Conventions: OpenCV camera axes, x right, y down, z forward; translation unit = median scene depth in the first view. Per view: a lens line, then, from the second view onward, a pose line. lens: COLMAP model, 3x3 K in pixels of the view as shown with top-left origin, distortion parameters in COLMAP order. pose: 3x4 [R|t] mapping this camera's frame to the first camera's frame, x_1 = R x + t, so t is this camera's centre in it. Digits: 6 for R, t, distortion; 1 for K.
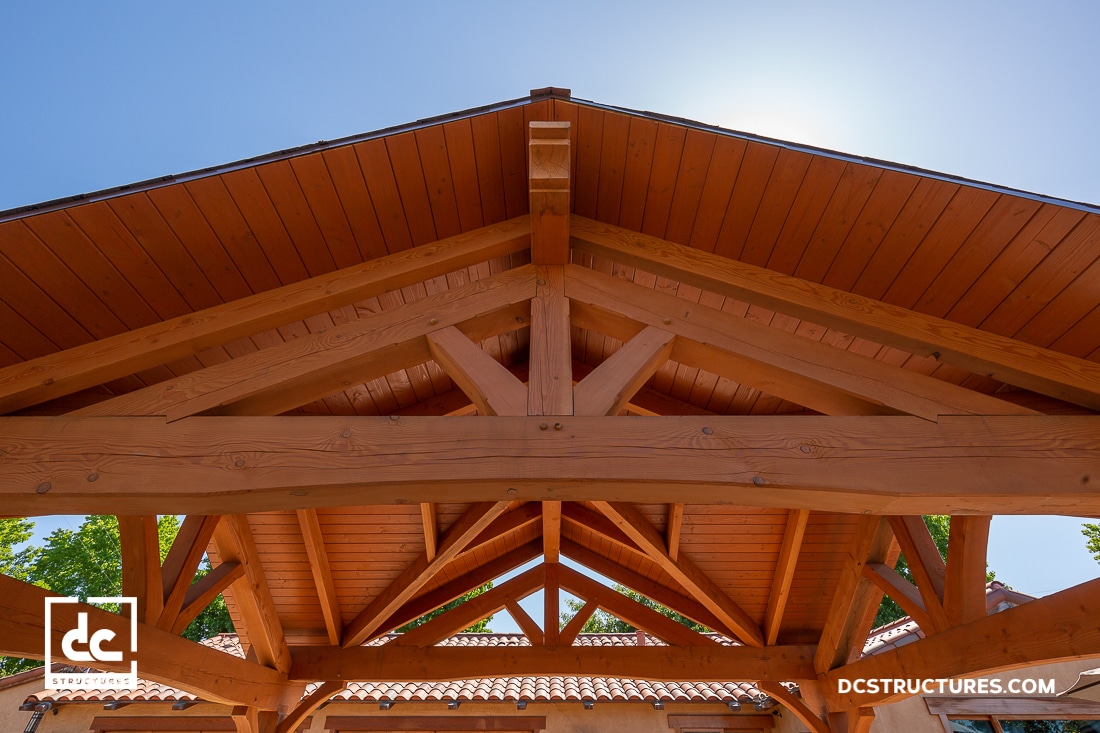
lens RADIAL K [[508.6, 0, 550.6], [0, 508.6, 359.2], [0, 0, 1]] dist [0.001100, -0.000118]
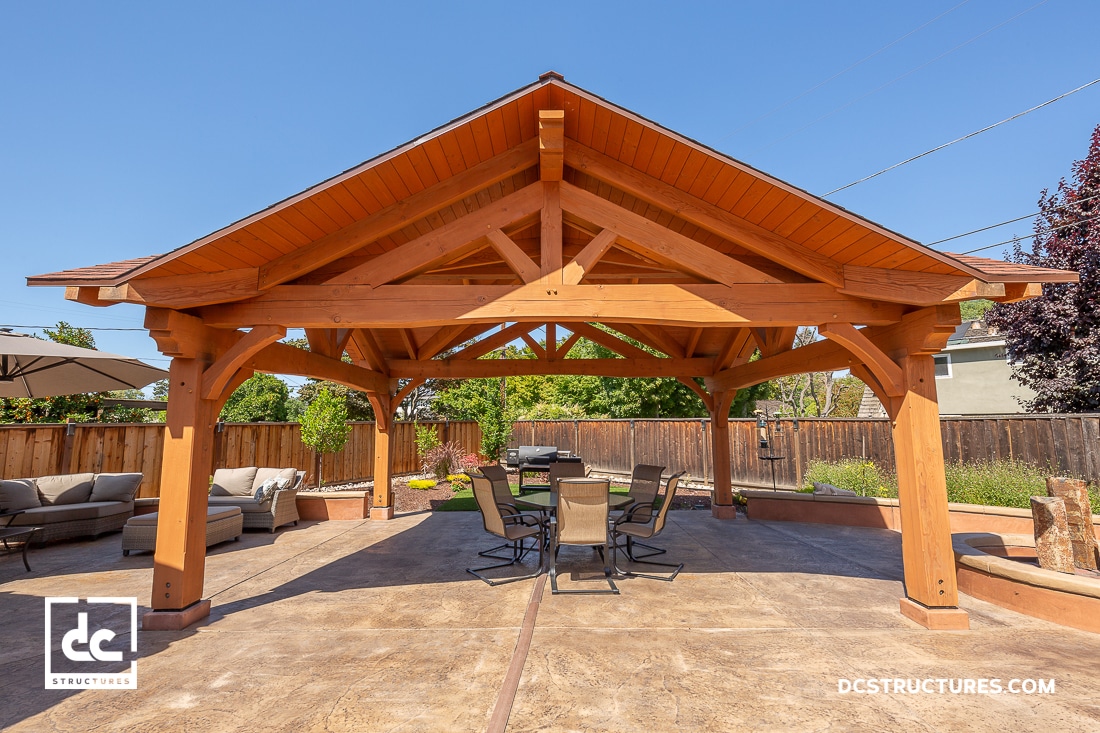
lens RADIAL K [[508.6, 0, 550.6], [0, 508.6, 359.2], [0, 0, 1]] dist [0.001100, -0.000118]
pose [[0.999988, -0.001658, 0.004546, -0.012264], [-0.000933, 0.855755, 0.517380, -0.614635], [-0.004748, -0.517378, 0.855744, -0.843704]]
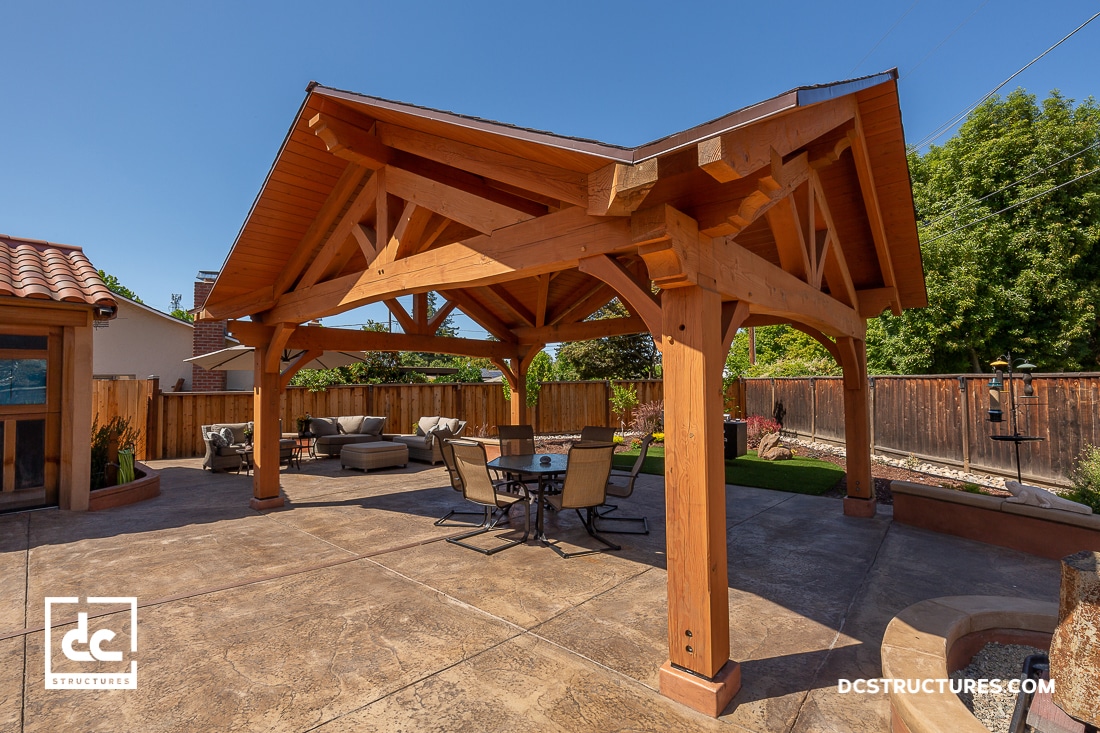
lens RADIAL K [[508.6, 0, 550.6], [0, 508.6, 359.2], [0, 0, 1]] dist [0.001100, -0.000118]
pose [[0.748702, -0.034114, -0.662029, 1.839557], [0.417861, 0.799573, 0.431365, -0.187685], [0.514625, -0.599600, 0.612896, -0.256618]]
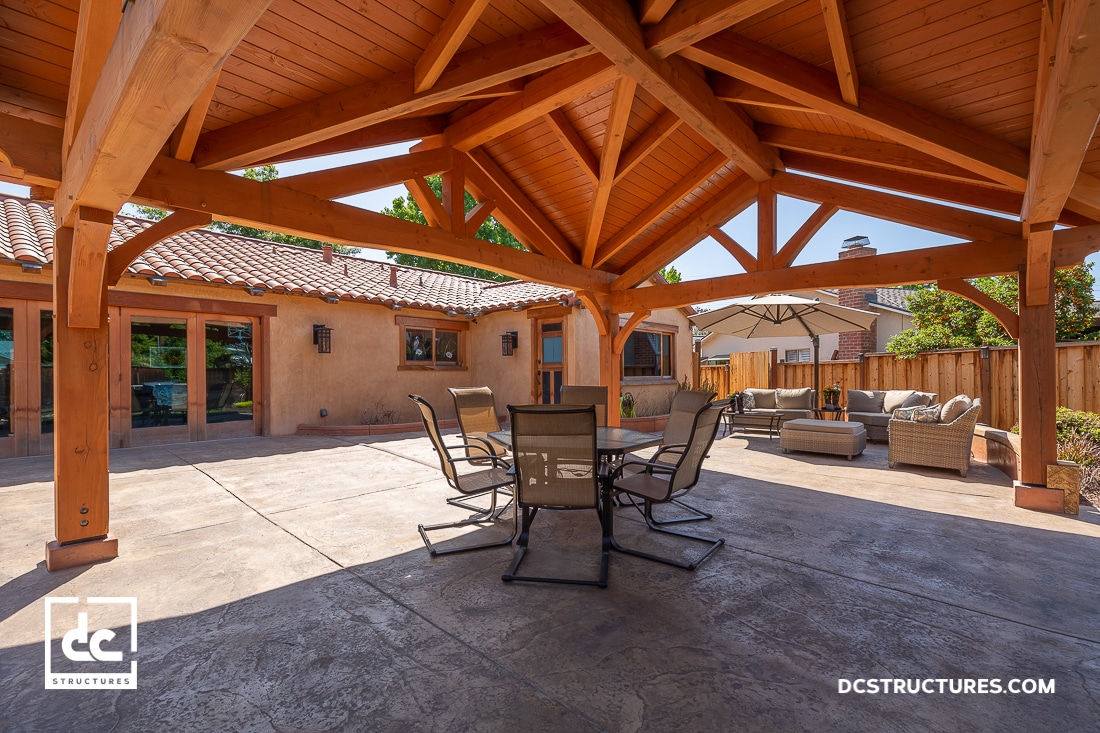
lens RADIAL K [[487.6, 0, 522.0], [0, 487.6, 373.0], [0, 0, 1]] dist [0.000680, 0.000055]
pose [[-0.694297, 0.003042, -0.719682, 1.434701], [0.450537, 0.781640, -0.431342, 1.778937], [0.561220, -0.623723, -0.544061, 1.913551]]
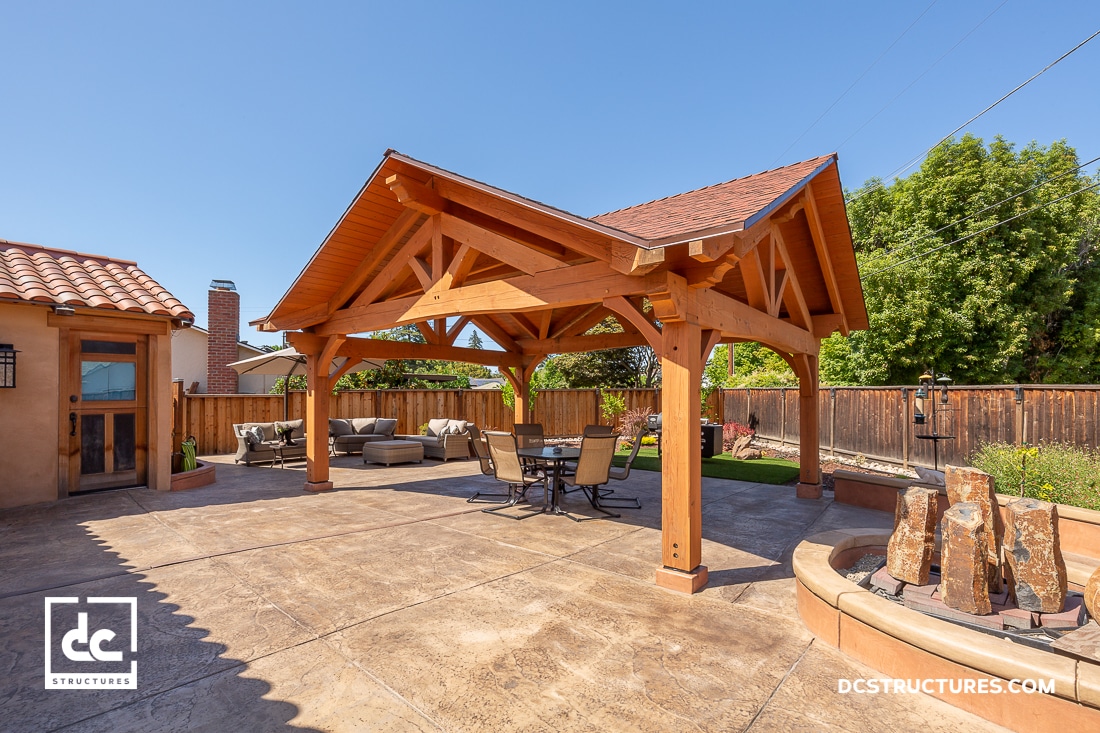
lens RADIAL K [[521.9, 0, 547.2], [0, 521.9, 385.1], [0, 0, 1]] dist [0.000887, -0.000129]
pose [[0.771006, -0.003487, -0.636818, 2.107467], [0.391944, 0.790753, 0.470203, -0.542863], [0.501926, -0.612126, 0.611041, -0.752699]]
